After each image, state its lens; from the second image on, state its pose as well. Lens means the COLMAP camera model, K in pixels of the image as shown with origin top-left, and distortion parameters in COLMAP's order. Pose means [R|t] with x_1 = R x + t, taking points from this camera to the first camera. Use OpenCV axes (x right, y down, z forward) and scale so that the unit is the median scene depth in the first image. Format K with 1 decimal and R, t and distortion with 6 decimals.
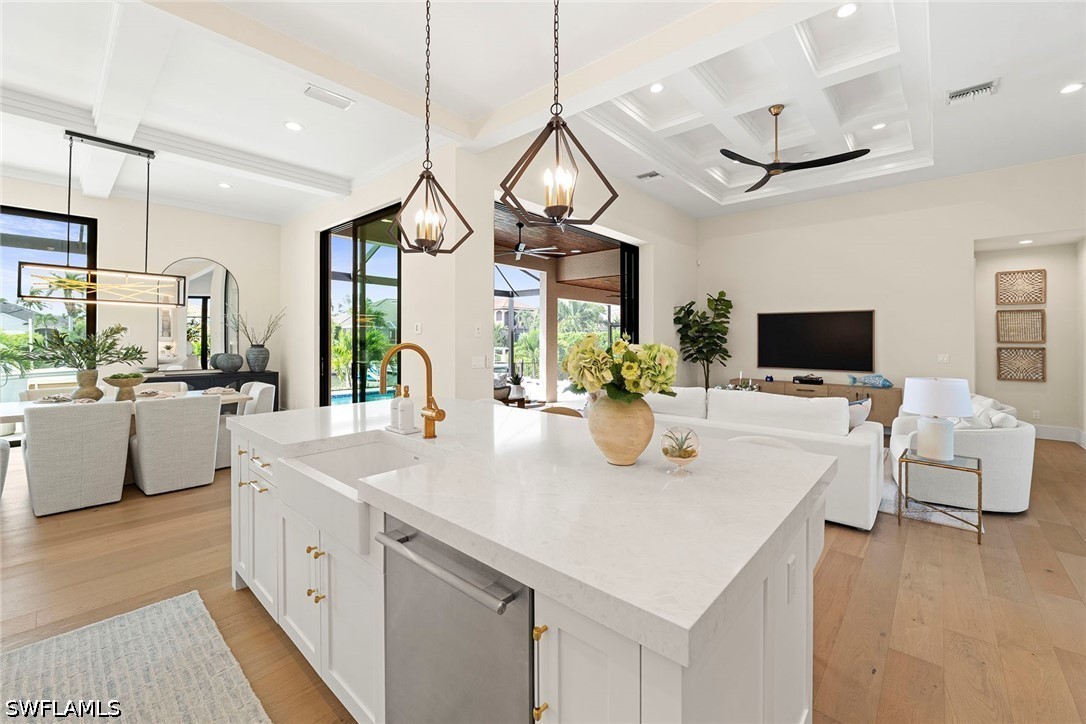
lens RADIAL K [[446.5, 0, 542.6], [0, 446.5, 335.7], [0, 0, 1]] dist [-0.010283, 0.001959]
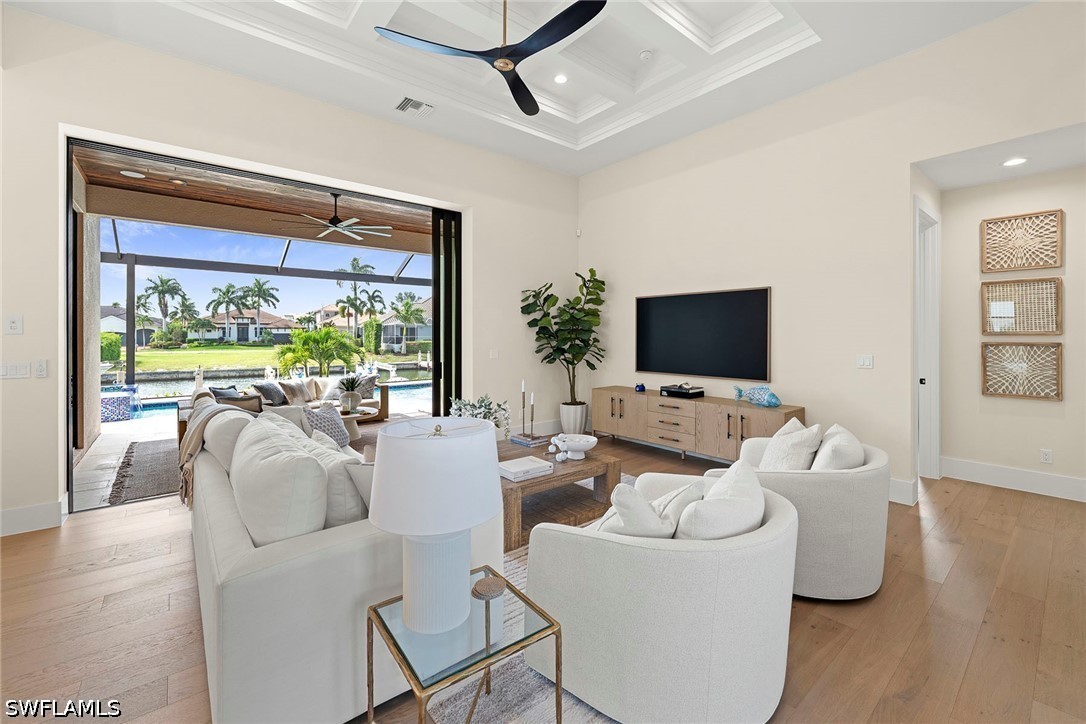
lens RADIAL K [[446.5, 0, 551.6], [0, 446.5, 332.4], [0, 0, 1]] dist [-0.010283, 0.001959]
pose [[0.988625, -0.009006, -0.150134, 0.531687], [0.009277, 0.999956, 0.001102, 0.006199], [0.150118, -0.002482, 0.988665, 0.304326]]
